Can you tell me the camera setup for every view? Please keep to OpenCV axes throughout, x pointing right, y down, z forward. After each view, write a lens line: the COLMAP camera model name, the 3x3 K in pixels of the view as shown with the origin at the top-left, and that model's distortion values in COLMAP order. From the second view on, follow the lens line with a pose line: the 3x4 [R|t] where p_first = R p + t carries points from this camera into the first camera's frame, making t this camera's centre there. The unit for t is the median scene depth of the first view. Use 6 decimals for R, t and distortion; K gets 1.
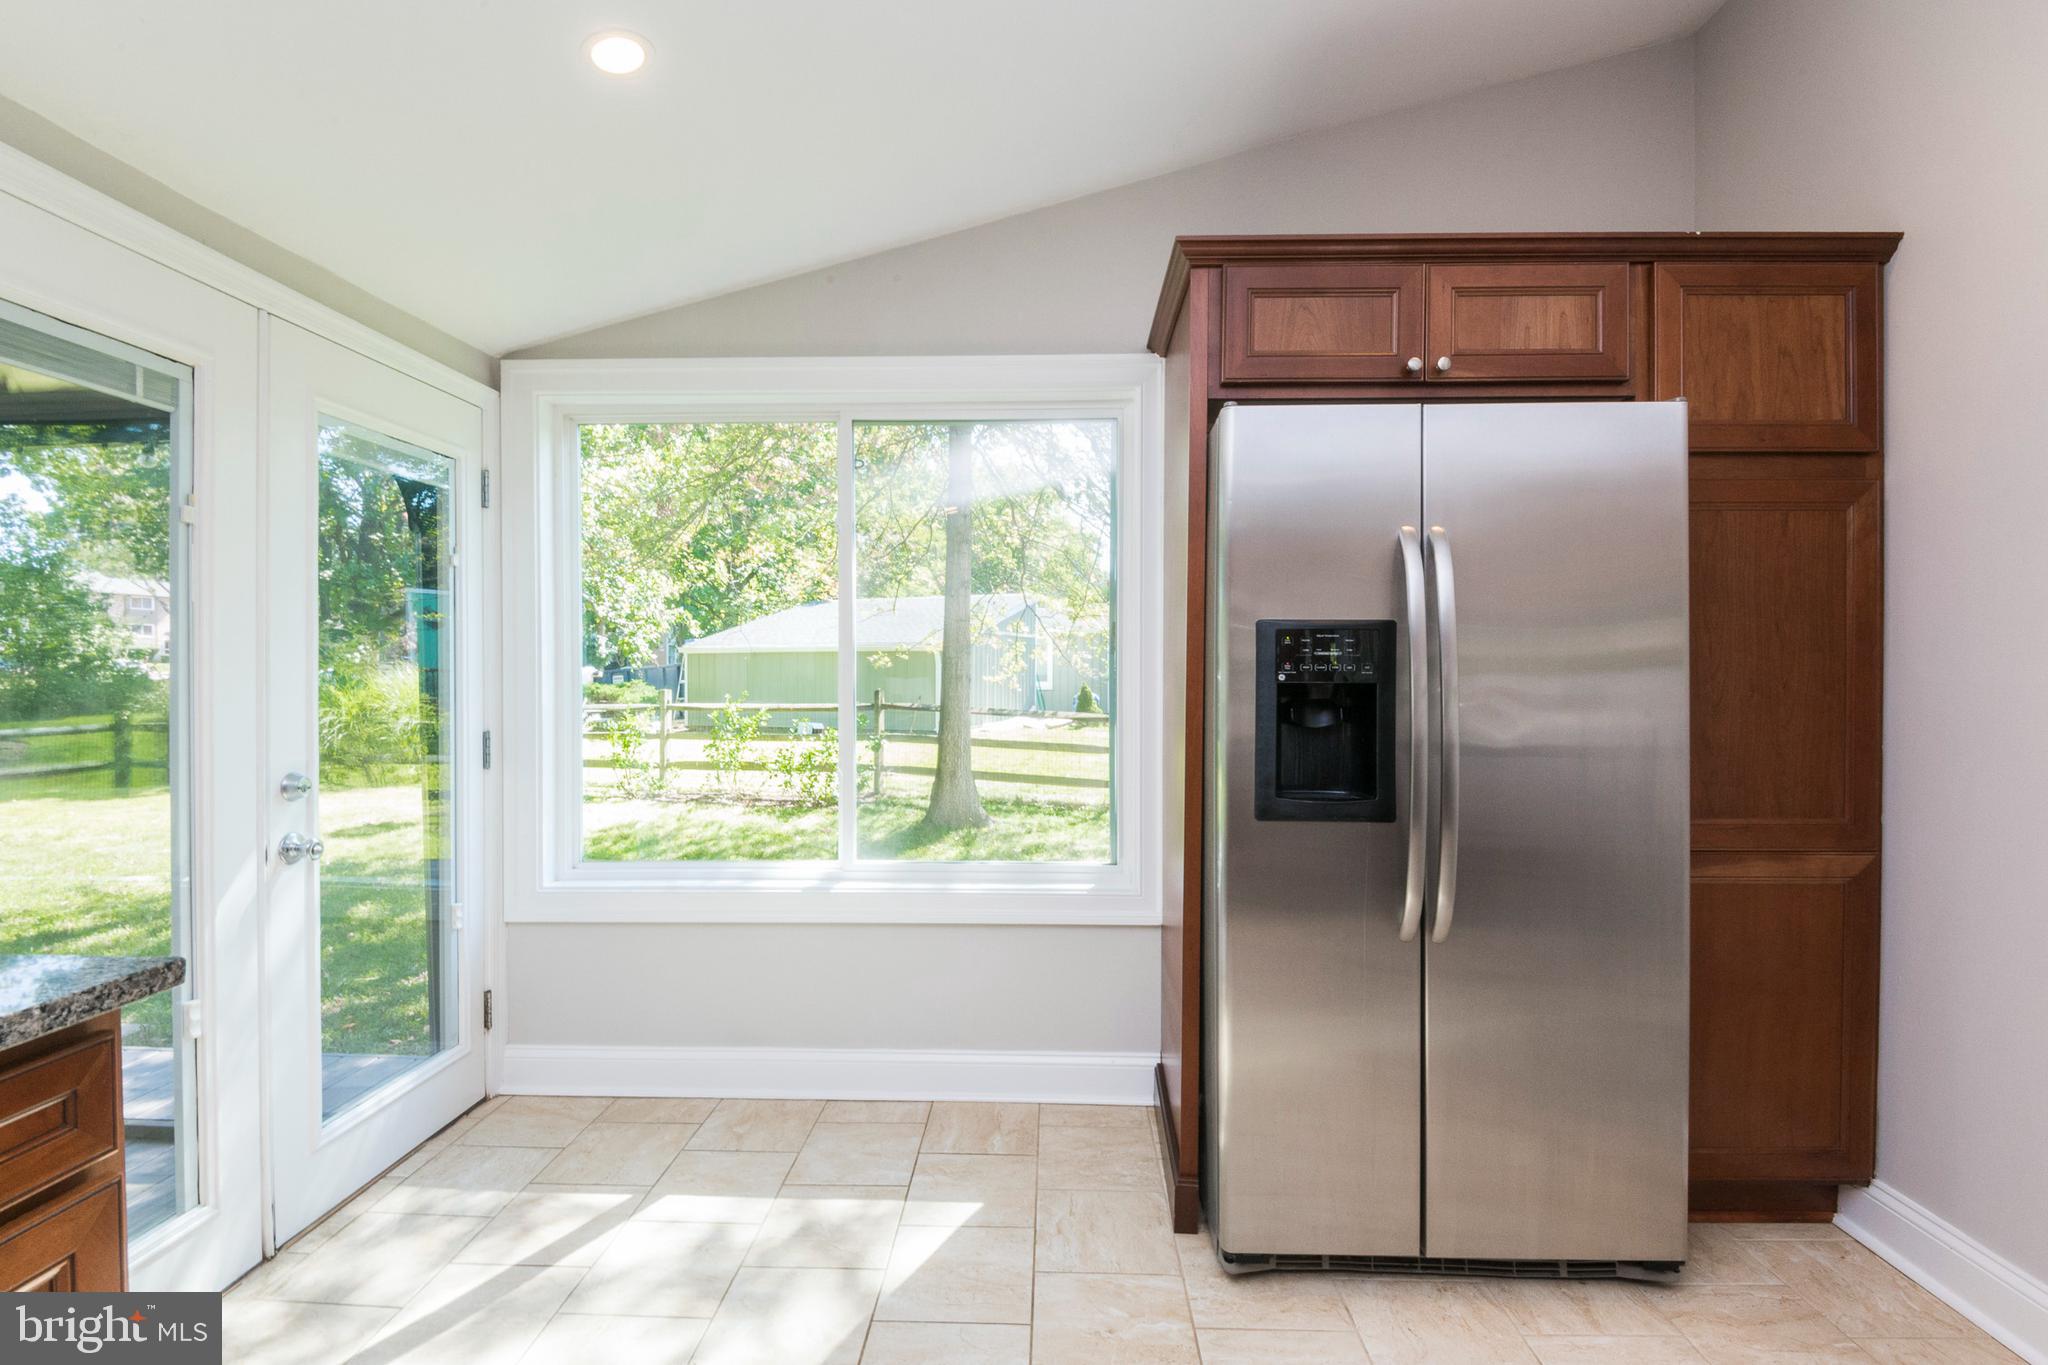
lens RADIAL K [[928.5, 0, 1029.3], [0, 928.5, 684.2], [0, 0, 1]] dist [0.014618, -0.014787]
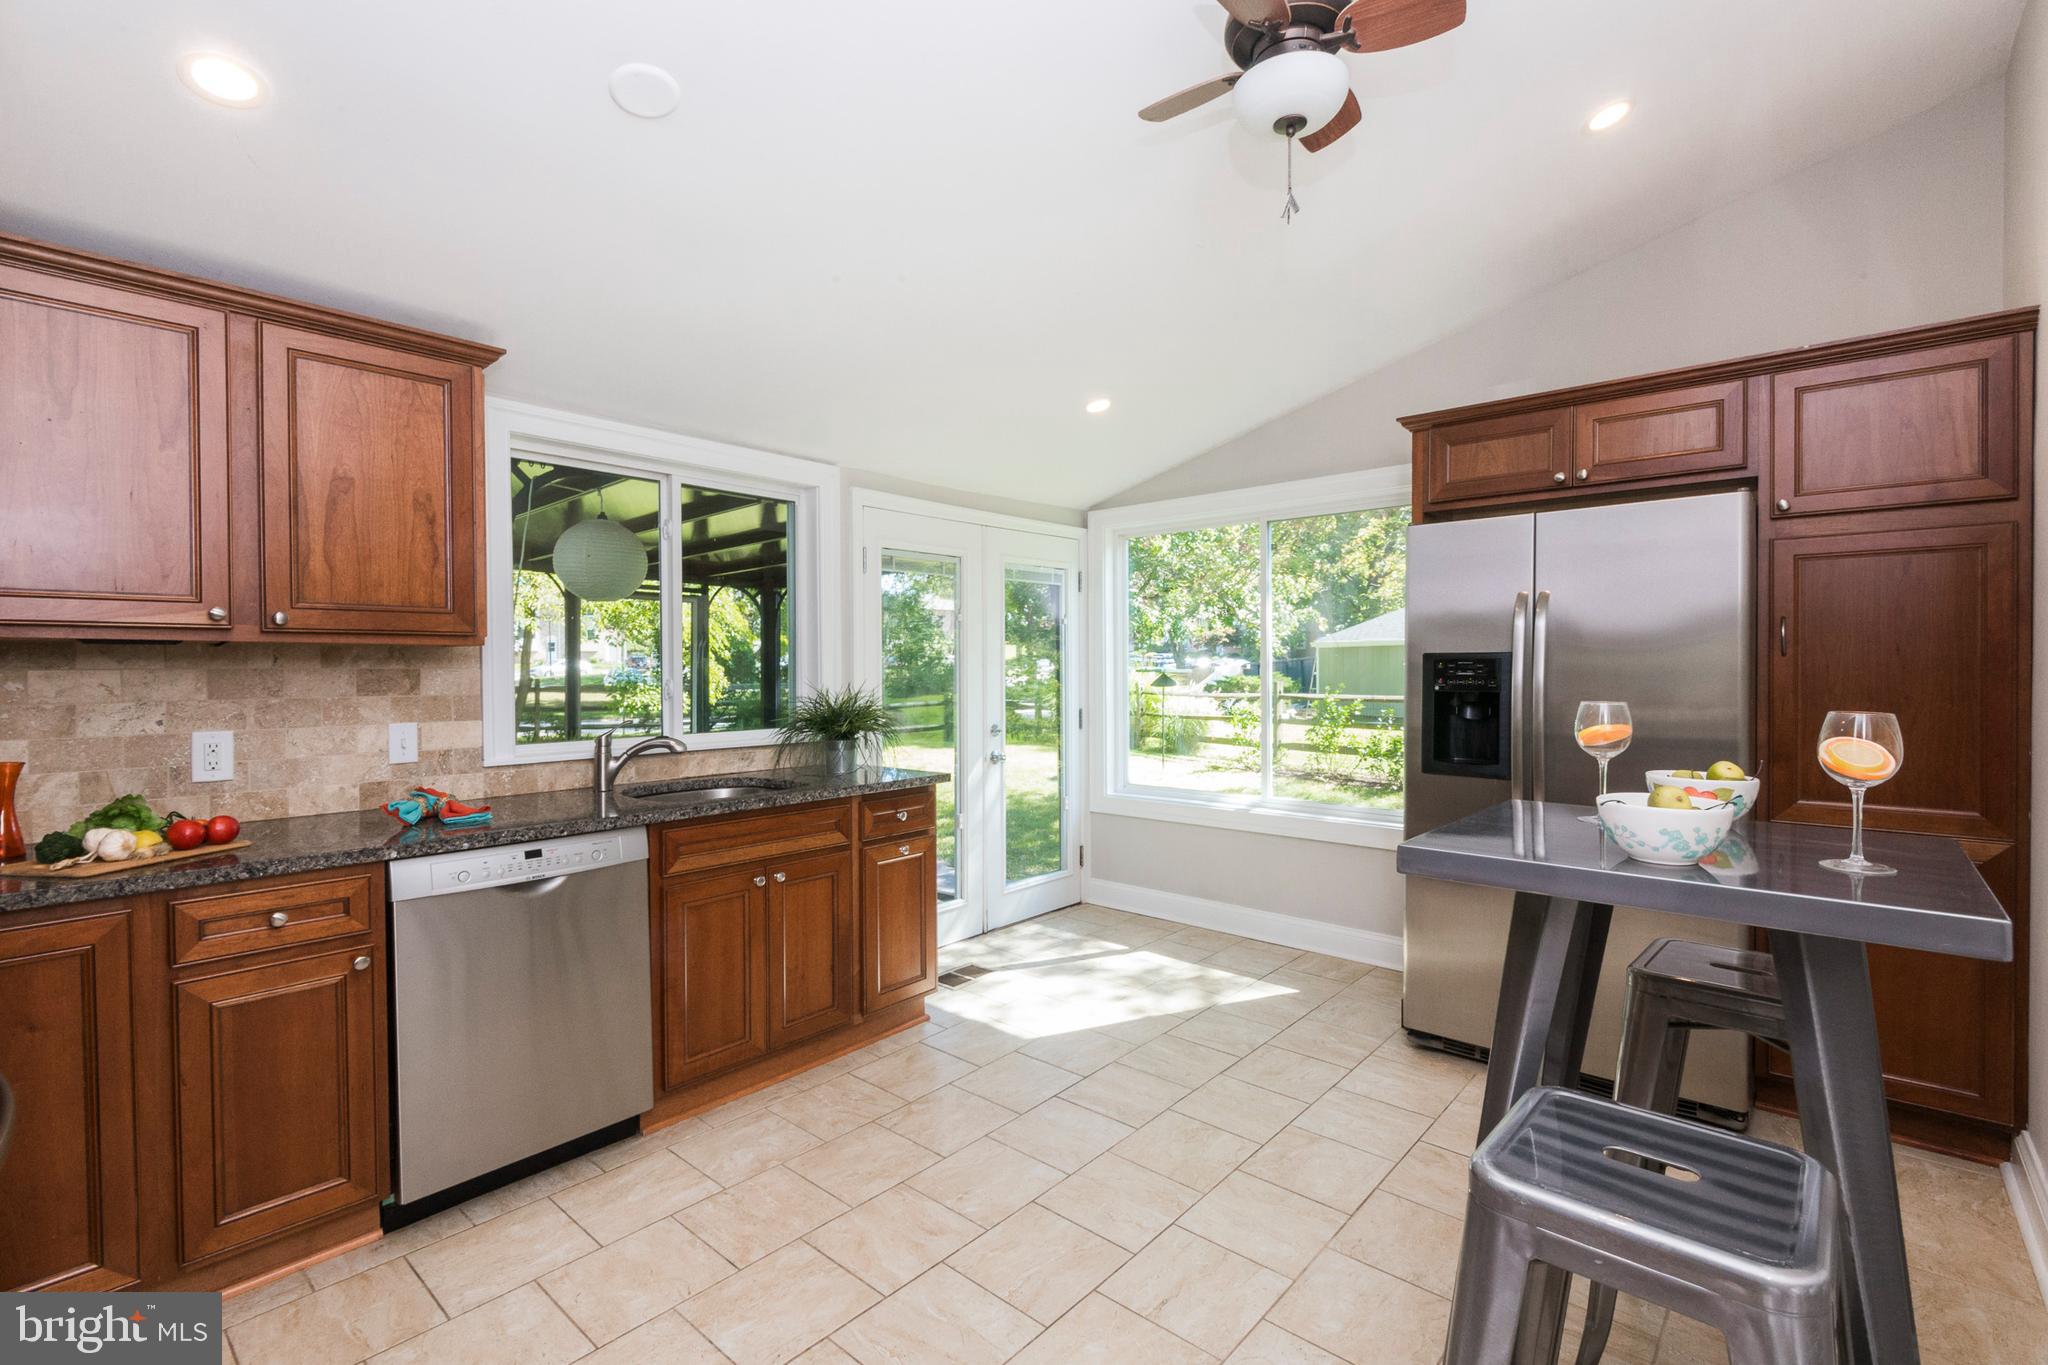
lens RADIAL K [[928.5, 0, 1017.3], [0, 928.5, 679.2], [0, 0, 1]] dist [0.014618, -0.014787]
pose [[0.763885, 0.006447, -0.645320, 0.679241], [-0.002278, 0.999971, 0.007294, -0.028537], [0.645348, -0.004102, 0.763877, -0.662307]]
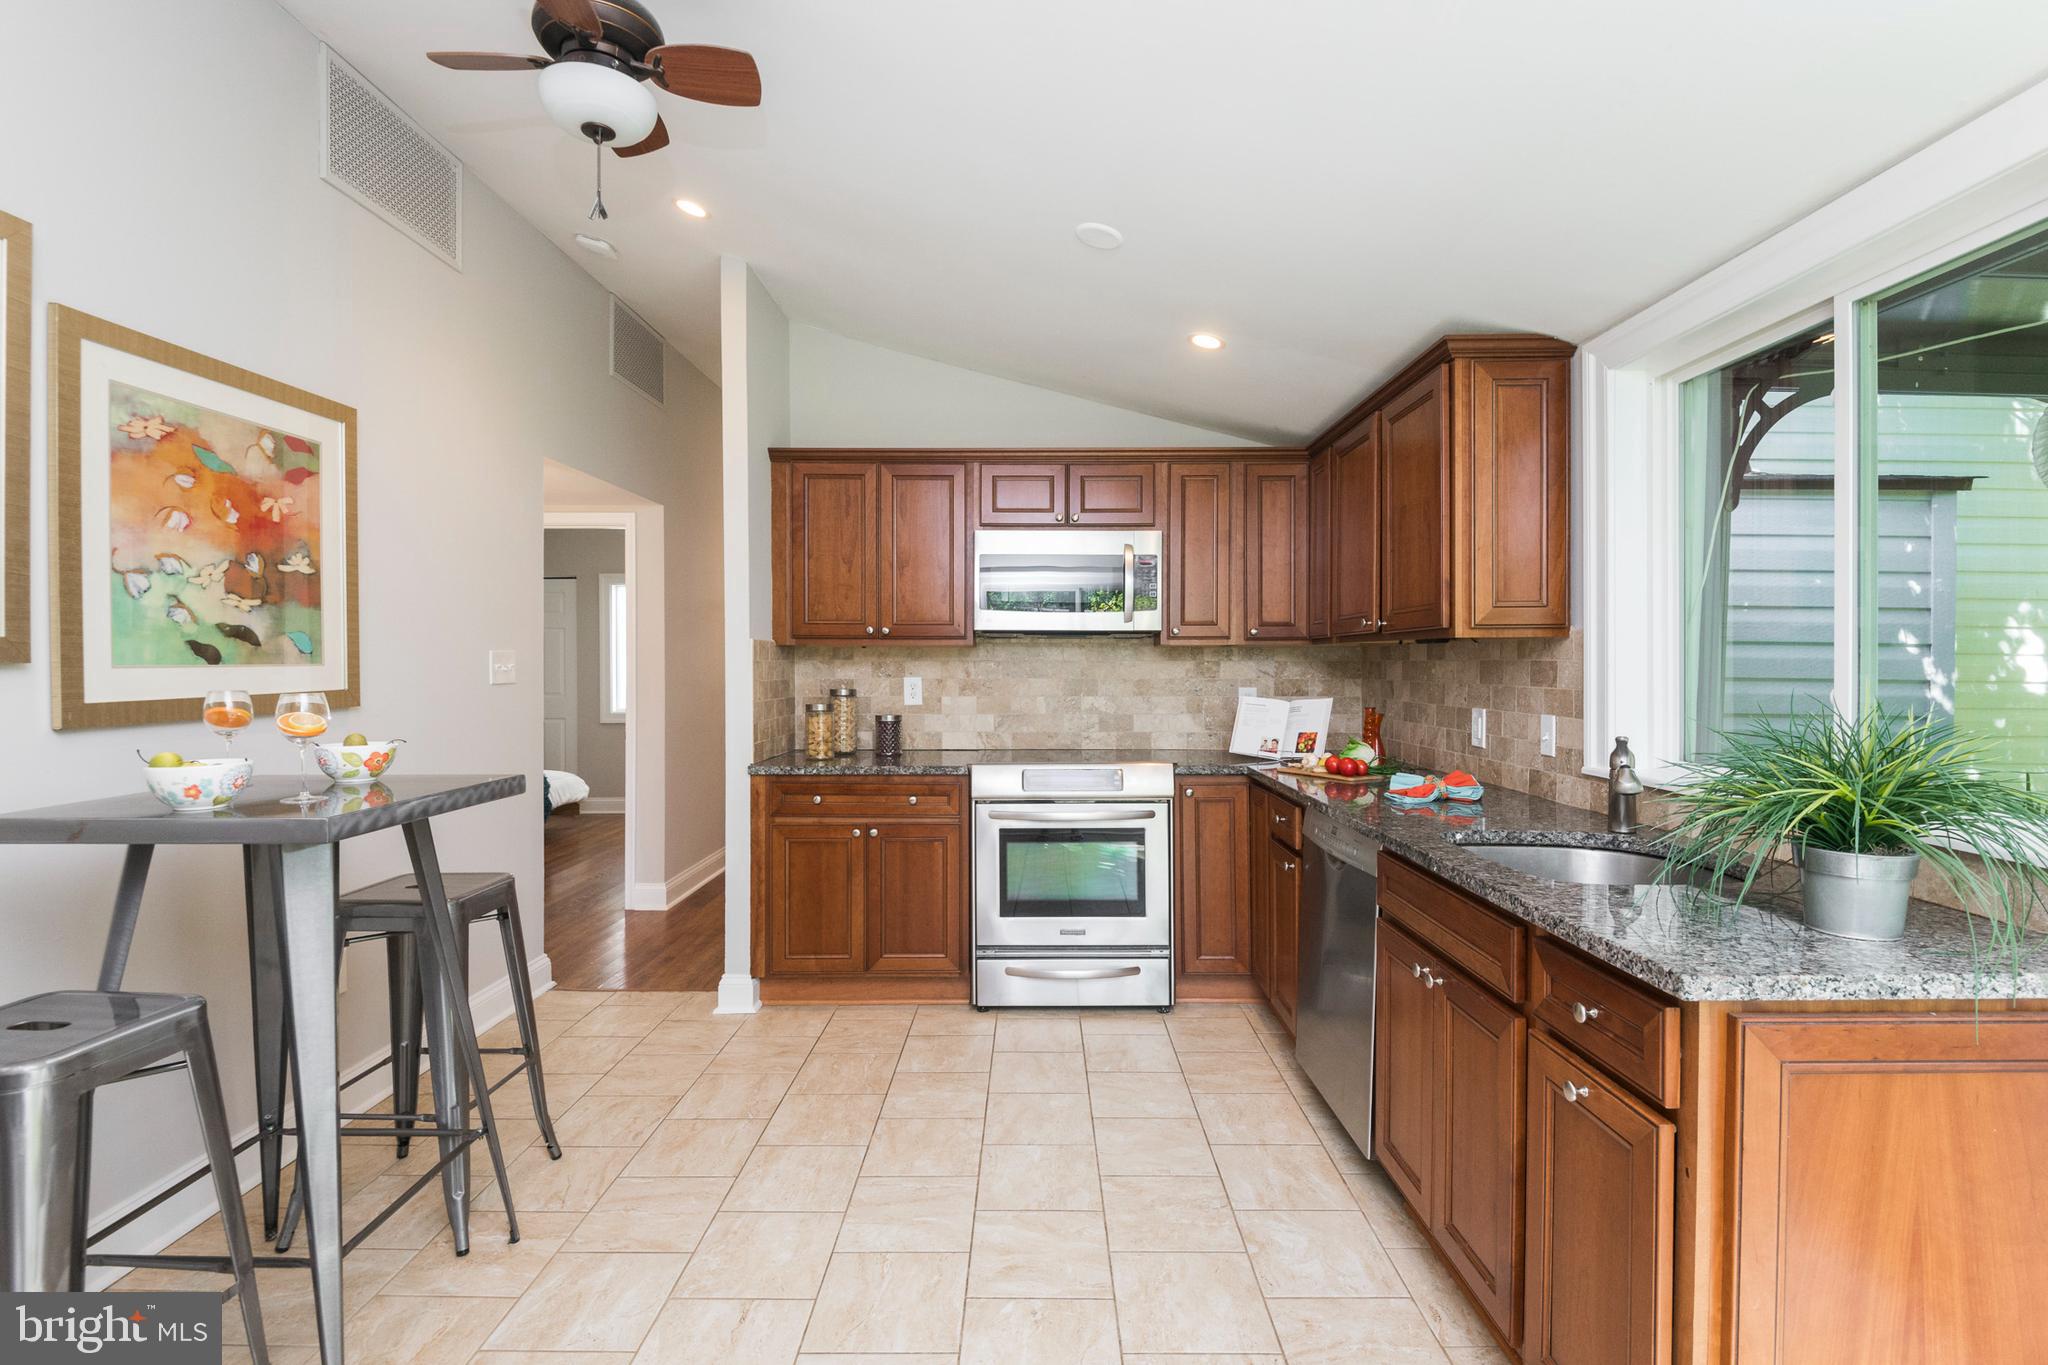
lens RADIAL K [[928.5, 0, 1037.3], [0, 928.5, 675.1], [0, 0, 1]] dist [0.014618, -0.014787]
pose [[-0.998846, 0.000353, -0.048031, -0.049785], [-0.000832, 0.999696, 0.024658, -0.042827], [0.048025, 0.024669, -0.998541, 1.039309]]
